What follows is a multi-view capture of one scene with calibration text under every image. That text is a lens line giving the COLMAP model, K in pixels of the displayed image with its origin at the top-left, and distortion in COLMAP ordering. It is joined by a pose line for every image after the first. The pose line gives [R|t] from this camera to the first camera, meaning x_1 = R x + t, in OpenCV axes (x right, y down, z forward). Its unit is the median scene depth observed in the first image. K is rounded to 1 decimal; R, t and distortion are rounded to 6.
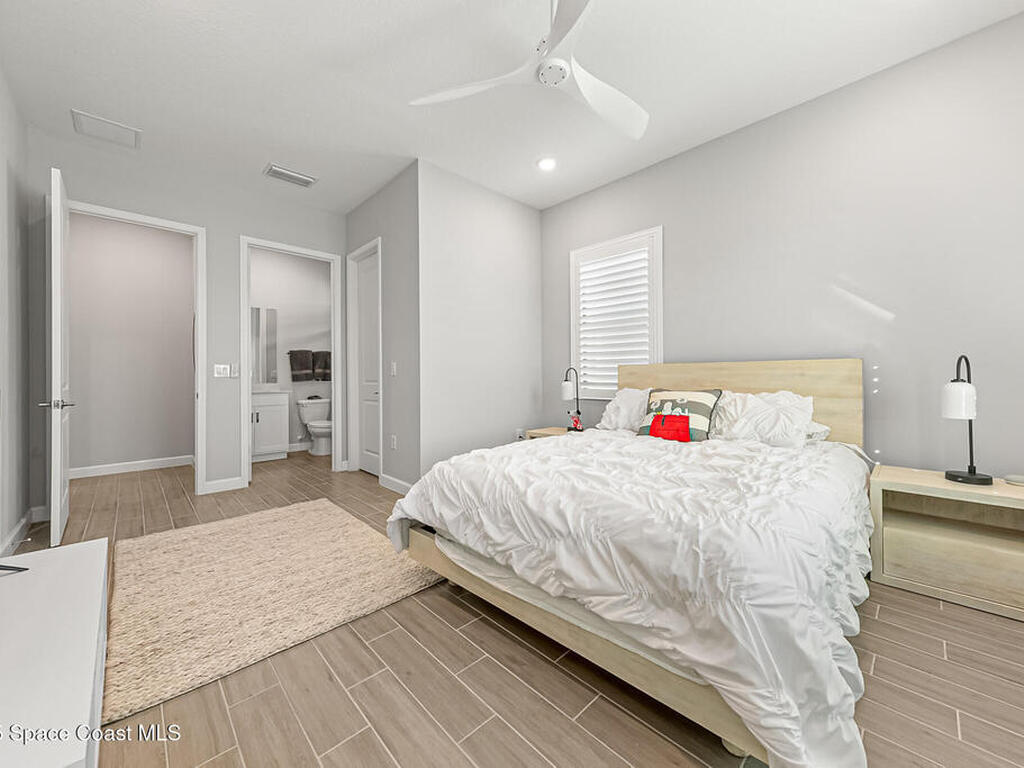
lens RADIAL K [[405.4, 0, 515.6], [0, 405.4, 383.3], [0, 0, 1]] dist [0.003045, -0.000075]
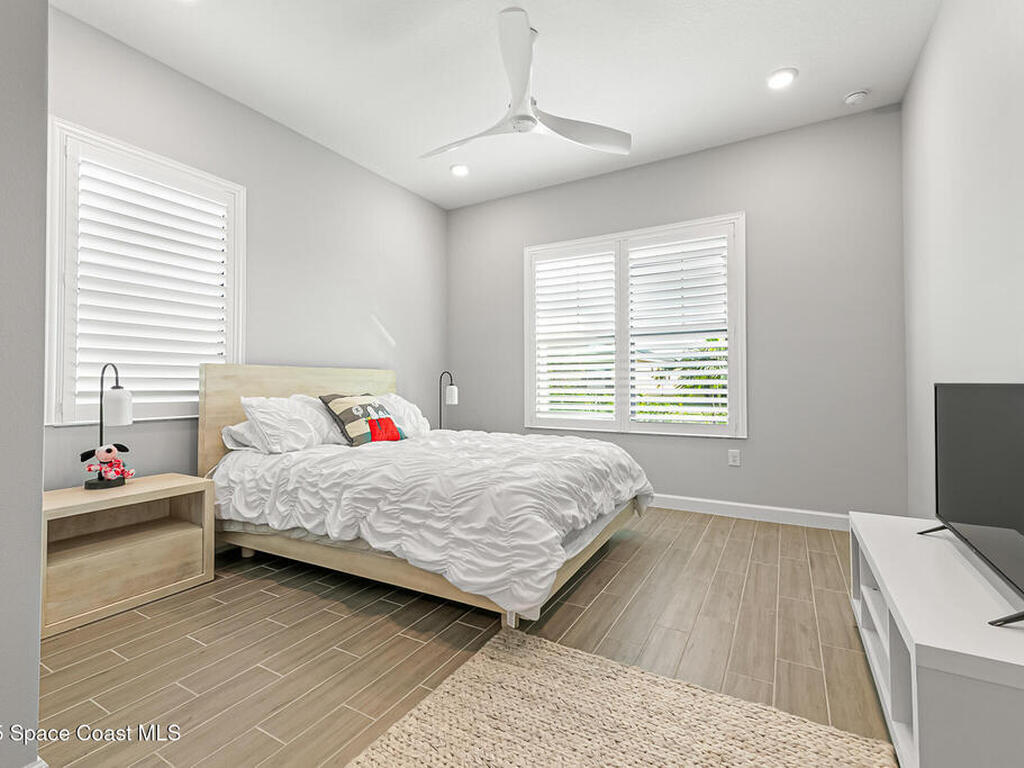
lens RADIAL K [[494.1, 0, 513.5], [0, 494.1, 377.7], [0, 0, 1]] dist [-0.002719, 0.000291]
pose [[-0.288849, 0.017174, 0.957221, -0.764395], [0.014445, 0.999803, -0.013579, -0.003484], [-0.957266, 0.009905, -0.289040, 0.873192]]
